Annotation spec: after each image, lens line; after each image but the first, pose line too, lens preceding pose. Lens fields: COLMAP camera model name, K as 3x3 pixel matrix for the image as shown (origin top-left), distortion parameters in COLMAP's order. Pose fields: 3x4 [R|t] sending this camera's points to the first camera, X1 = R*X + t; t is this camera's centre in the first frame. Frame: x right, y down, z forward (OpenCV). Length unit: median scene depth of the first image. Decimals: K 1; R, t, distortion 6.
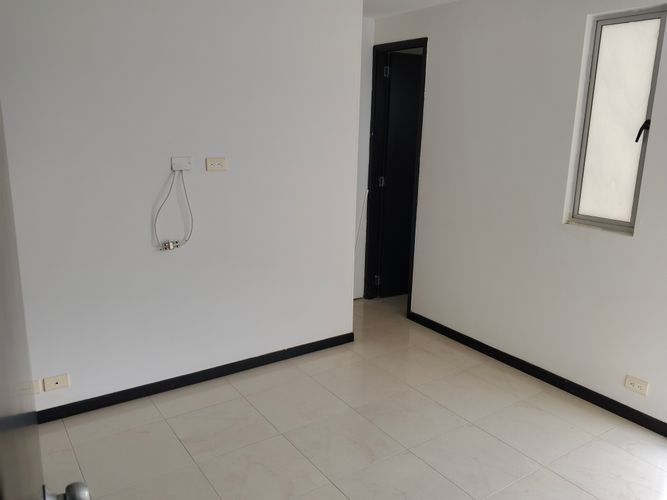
lens RADIAL K [[539.6, 0, 333.0], [0, 539.6, 245.9], [0, 0, 1]] dist [0.037278, -0.059245]
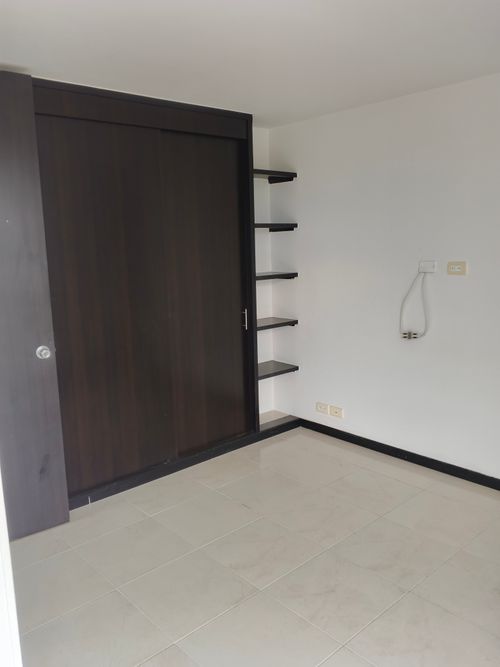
lens RADIAL K [[539.6, 0, 249.6], [0, 539.6, 335.7], [0, 0, 1]] dist [0.037278, -0.059245]
pose [[0.131091, 0.155775, -0.979055, 0.802845], [-0.210528, 0.969427, 0.126054, -0.074880], [0.968759, 0.189594, 0.159878, 0.478118]]
